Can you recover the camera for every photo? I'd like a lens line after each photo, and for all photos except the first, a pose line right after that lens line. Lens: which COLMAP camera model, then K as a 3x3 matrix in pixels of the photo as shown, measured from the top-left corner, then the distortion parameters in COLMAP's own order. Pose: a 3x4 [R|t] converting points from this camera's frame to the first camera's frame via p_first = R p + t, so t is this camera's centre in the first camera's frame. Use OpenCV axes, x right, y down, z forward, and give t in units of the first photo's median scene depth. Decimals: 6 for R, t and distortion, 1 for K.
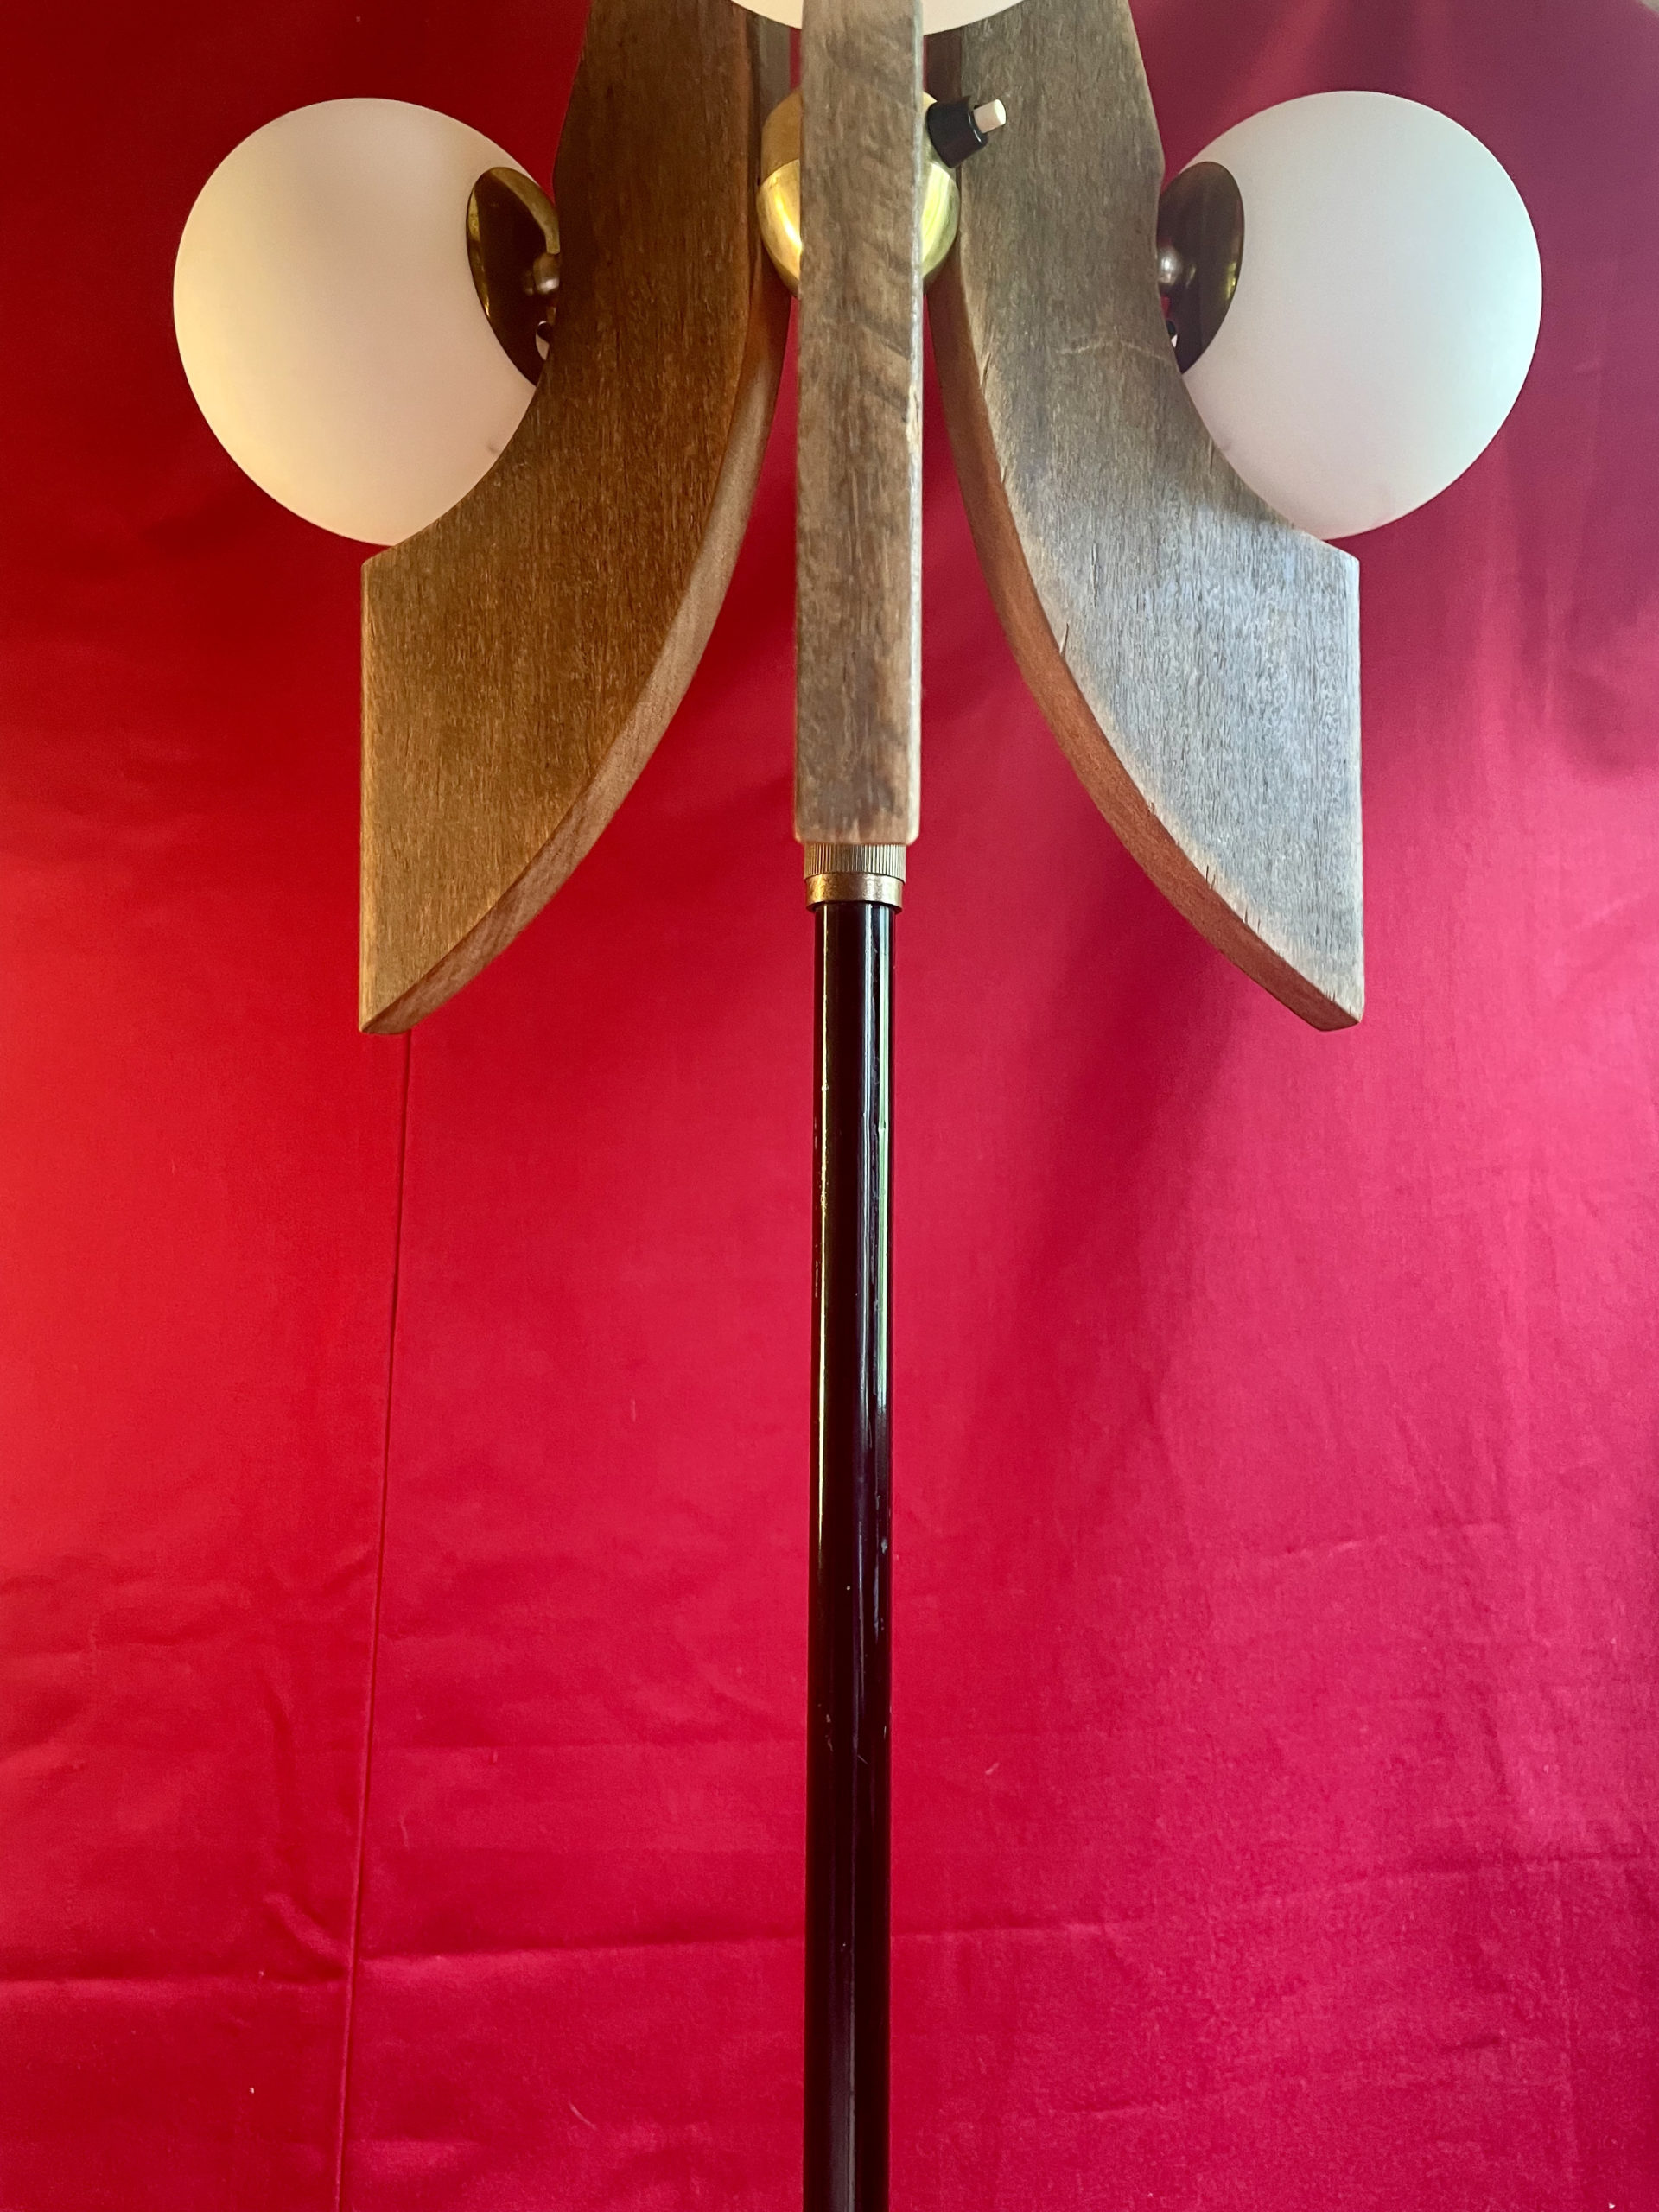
lens RADIAL K [[1695.5, 0, 838.3], [0, 1695.5, 1086.8], [0, 0, 1]] dist [0.065221, -0.096841]
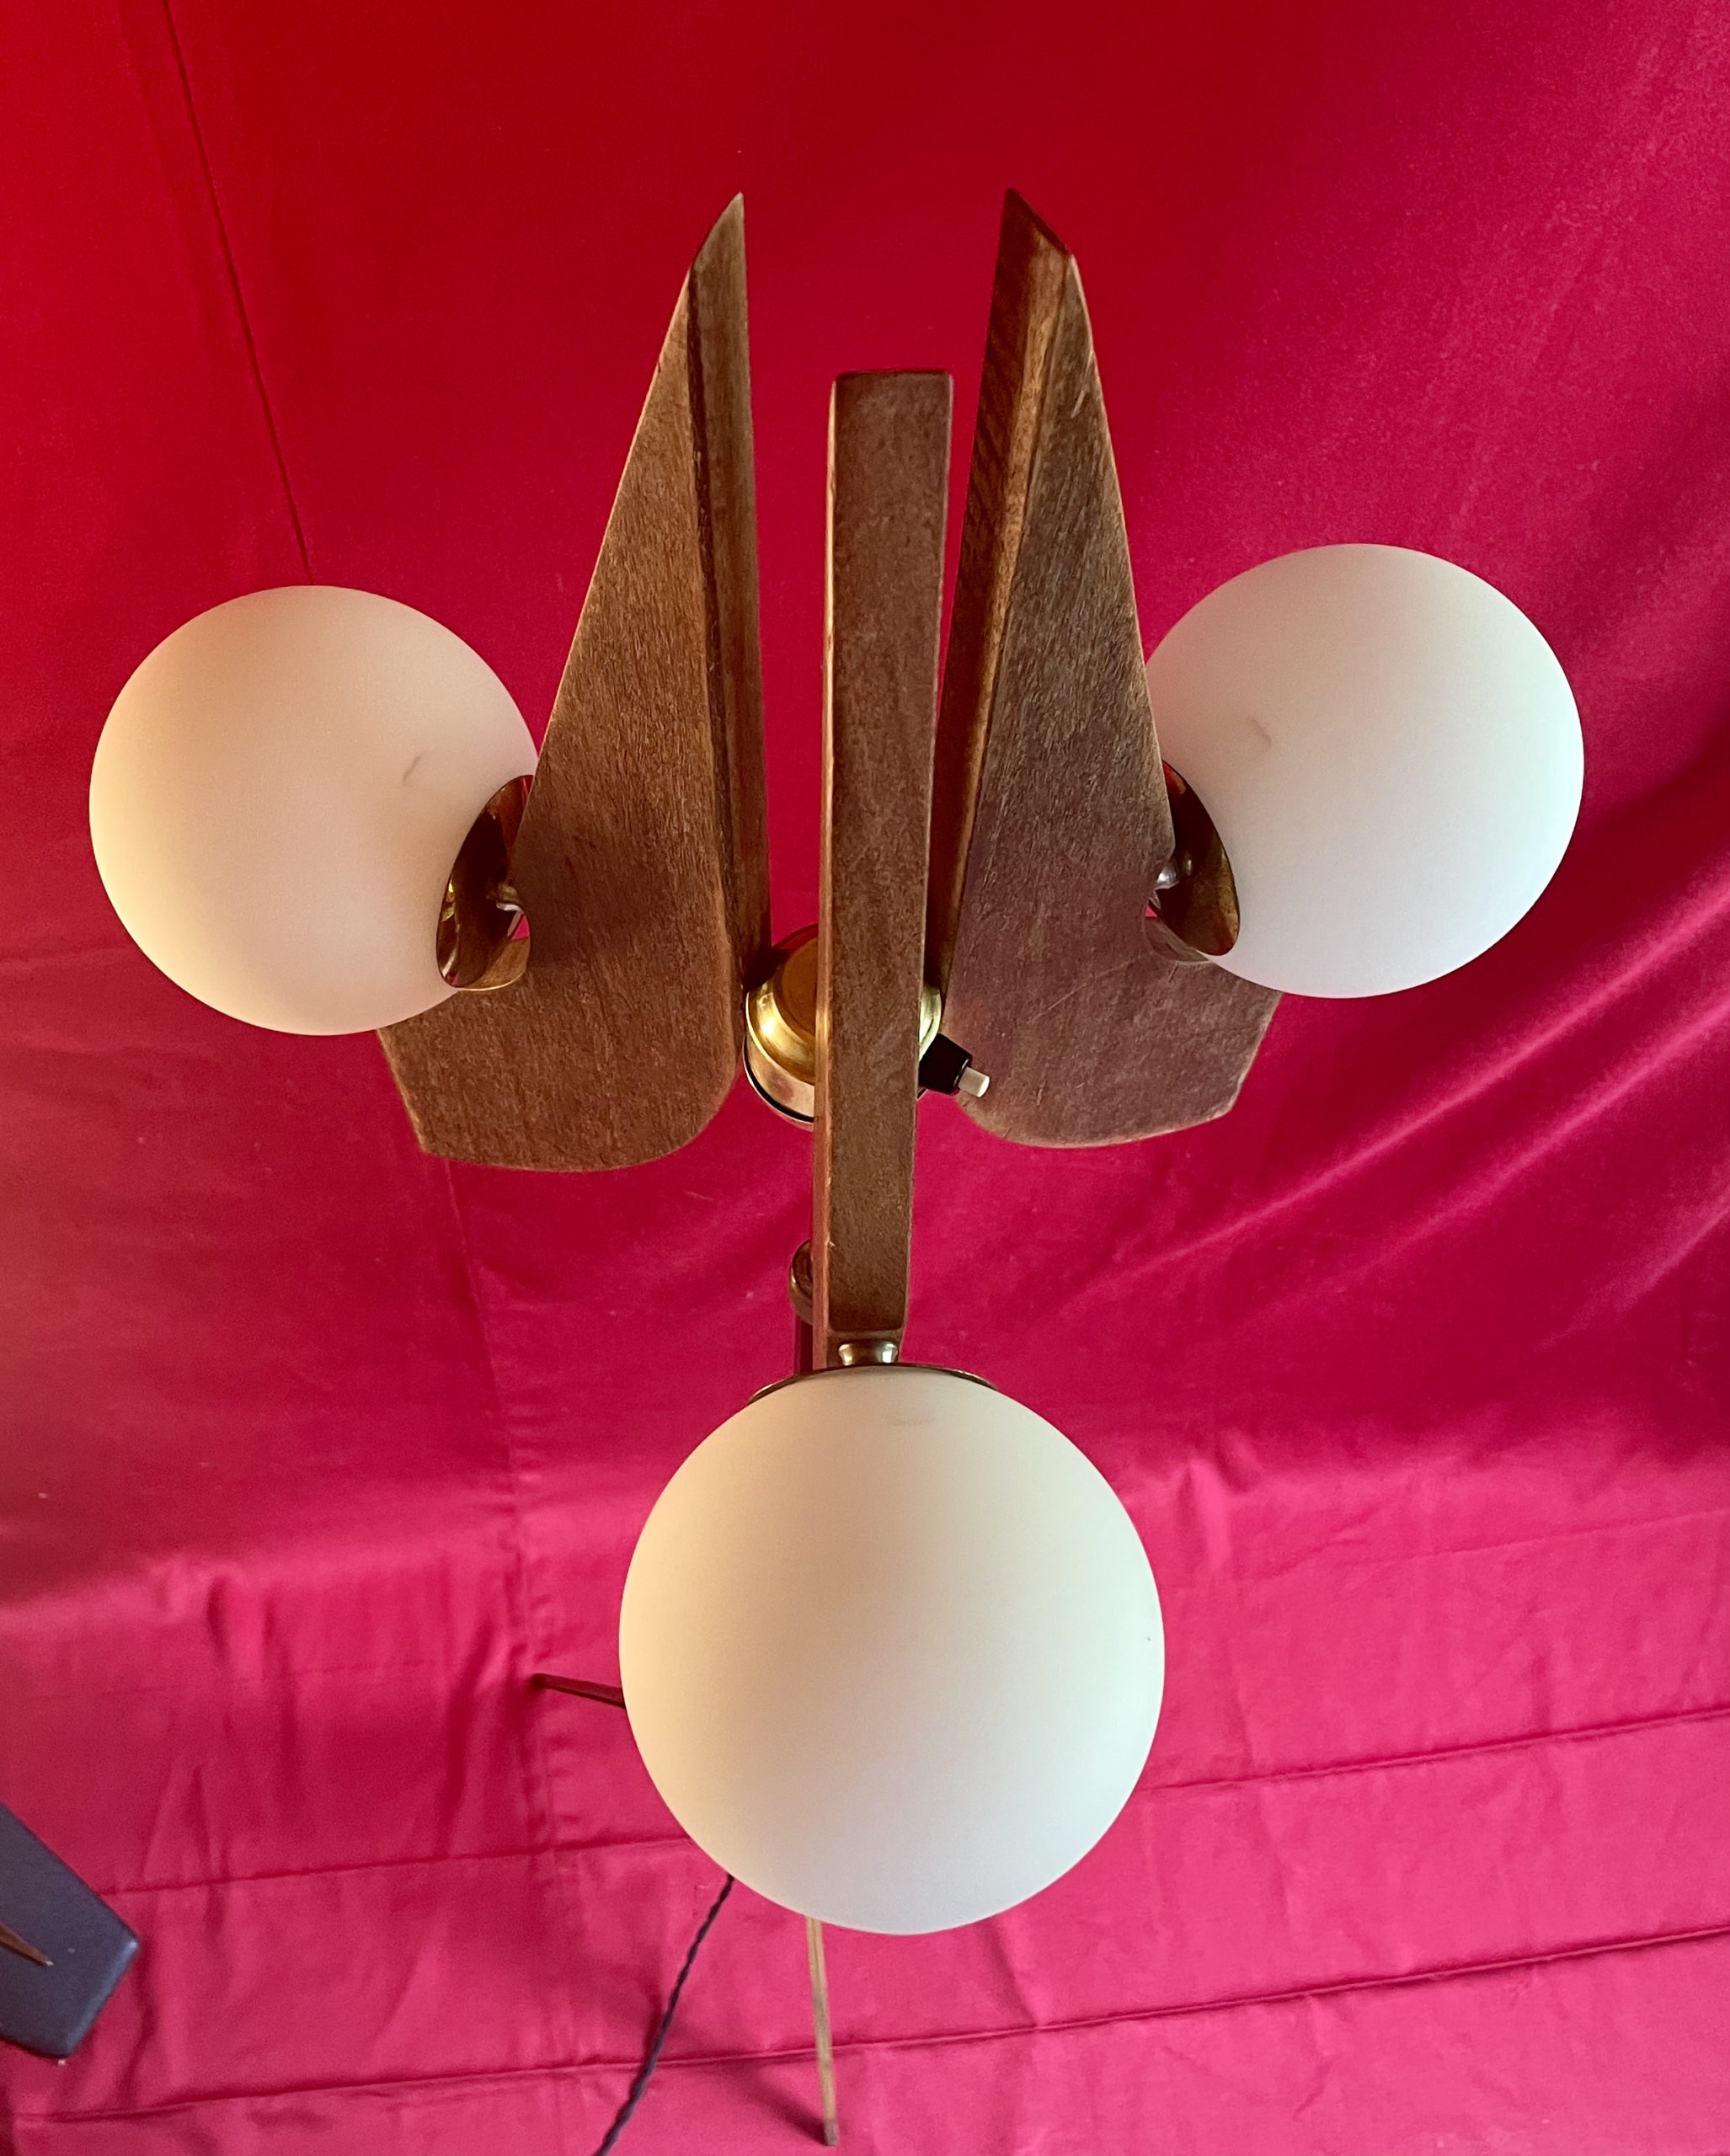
lens RADIAL K [[2195.4, 0, 735.7], [0, 2195.4, 1049.3], [0, 0, 1]] dist [0.041747, 0.000000]
pose [[0.999377, -0.035214, -0.002229, -0.027115], [0.015294, 0.375389, 0.926741, -0.947976], [-0.031797, -0.926198, 0.375693, 0.278954]]
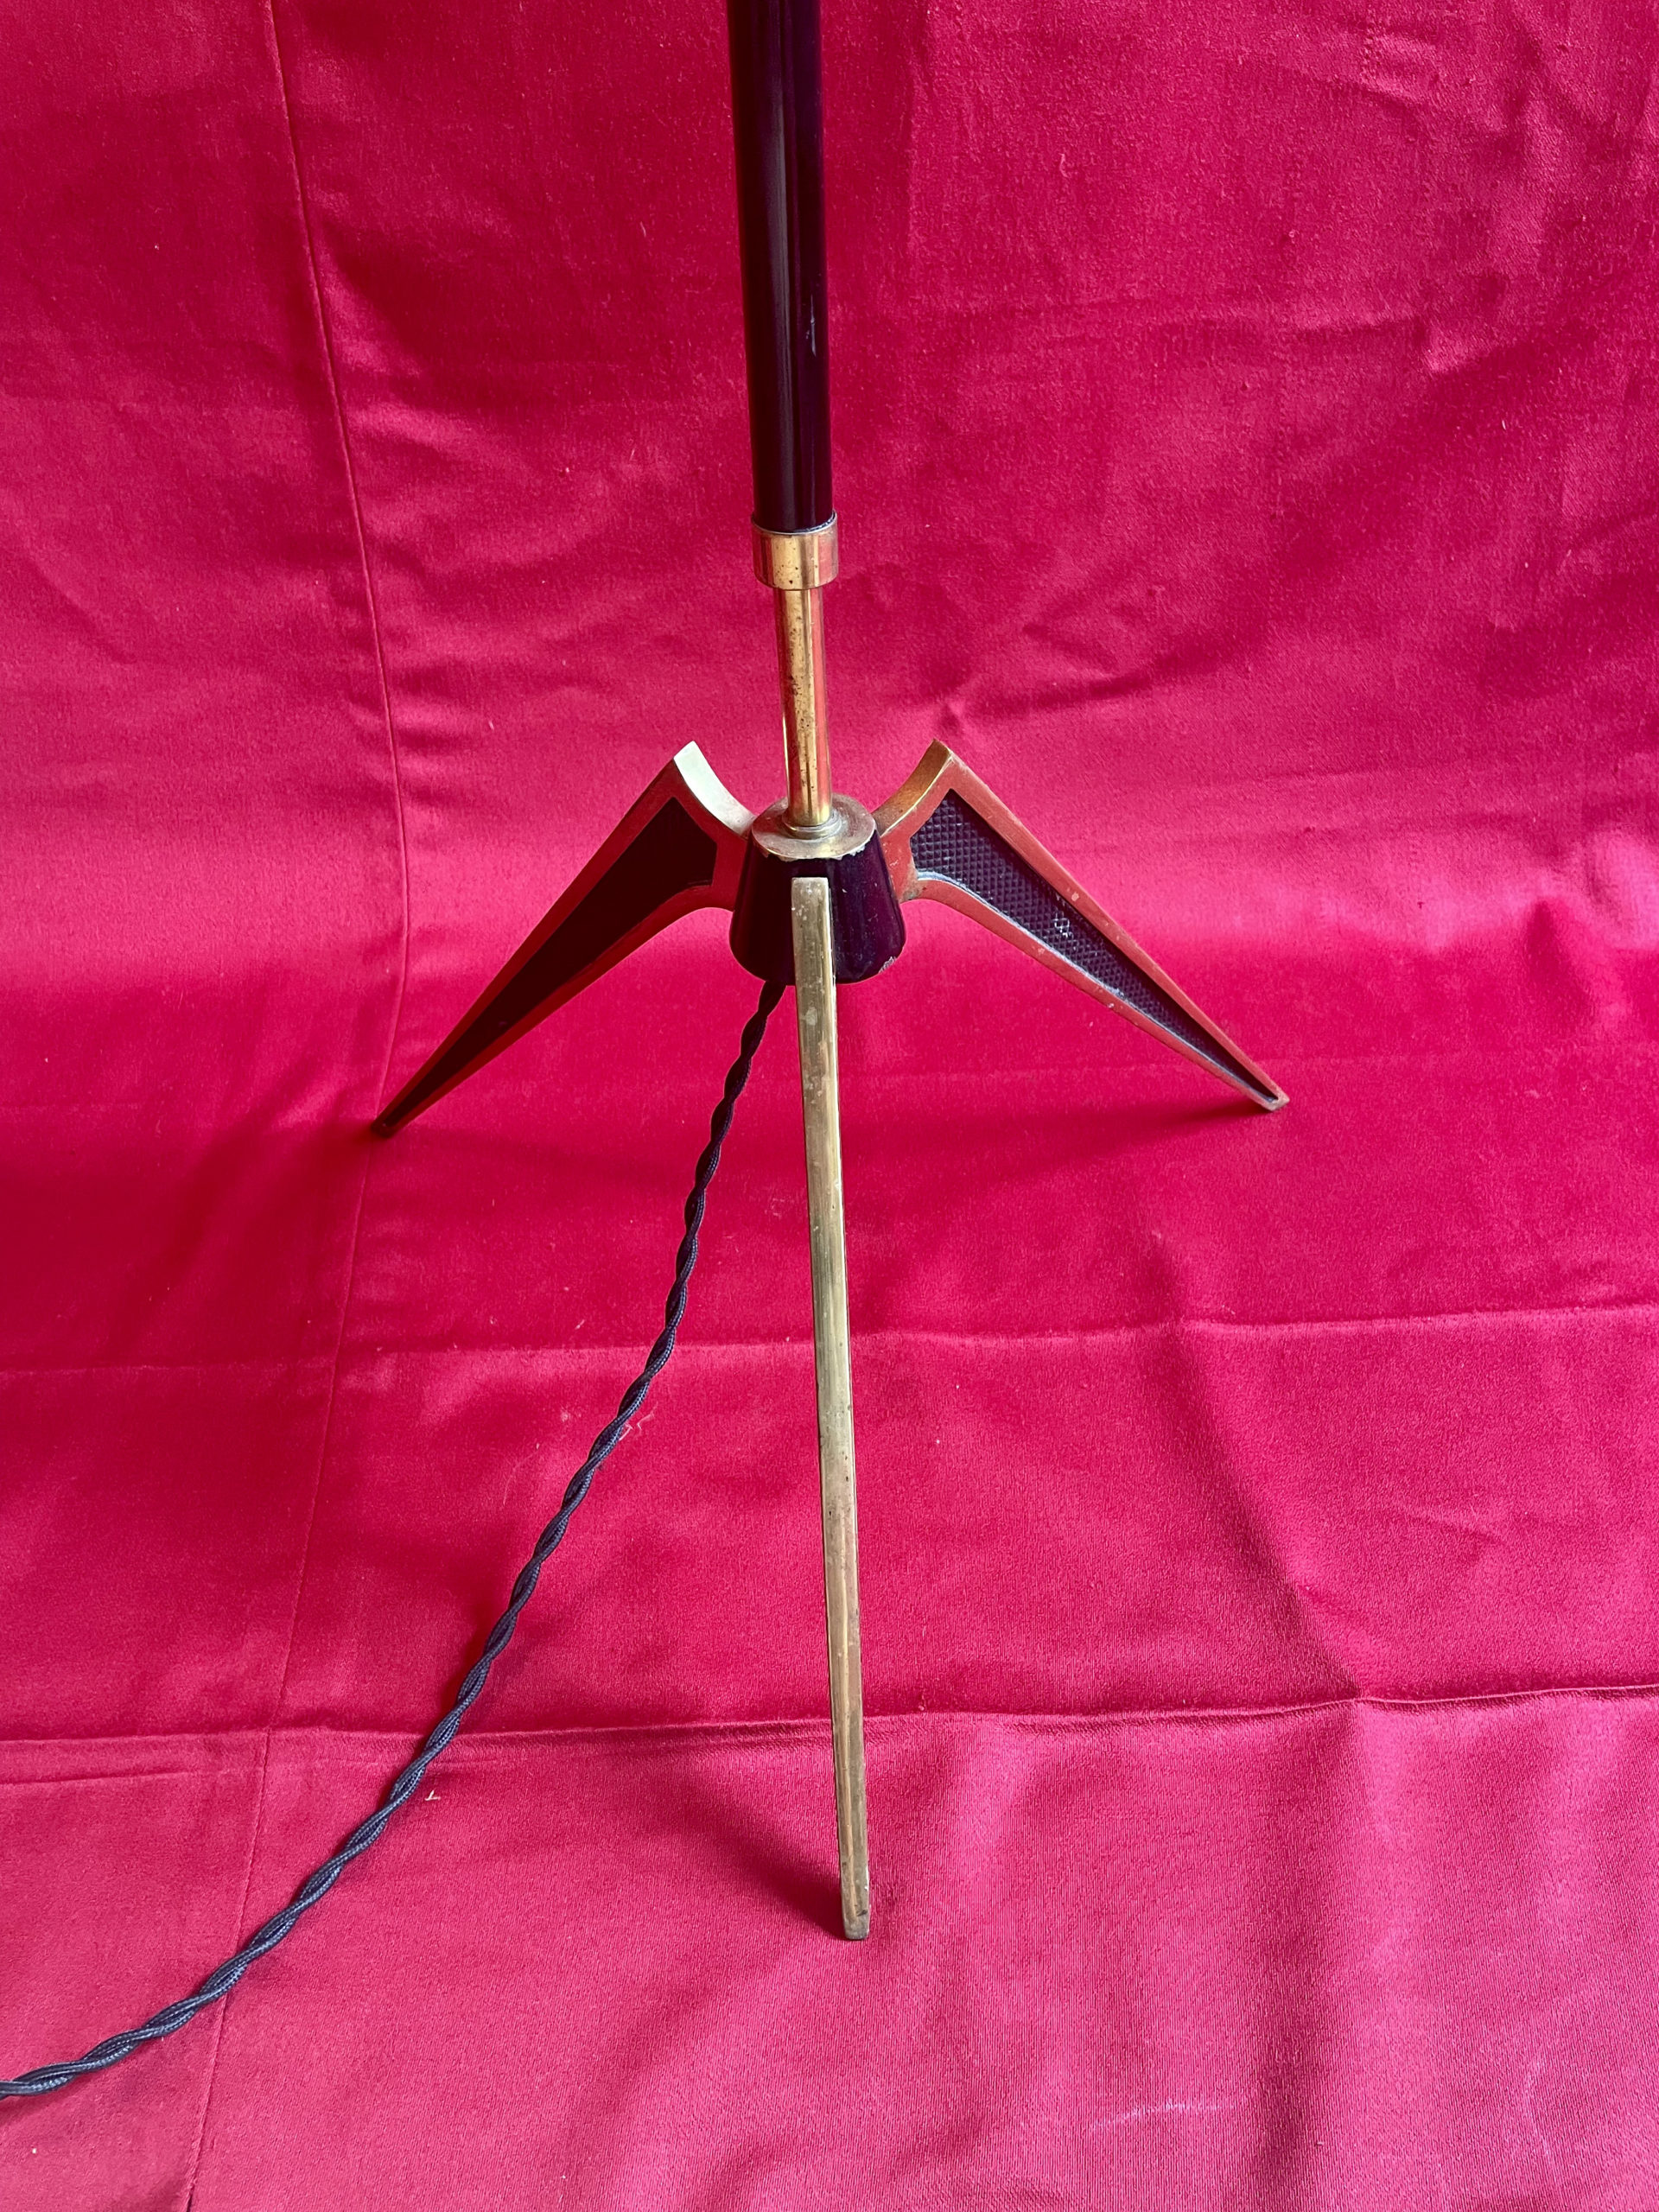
lens RADIAL K [[1695.5, 0, 830.4], [0, 1695.5, 1101.2], [0, 0, 1]] dist [0.065221, -0.096841]
pose [[0.998929, 0.007318, -0.045681, 0.037042], [0.029286, 0.664360, 0.746839, 0.593839], [0.035814, -0.747377, 0.663434, -0.067389]]
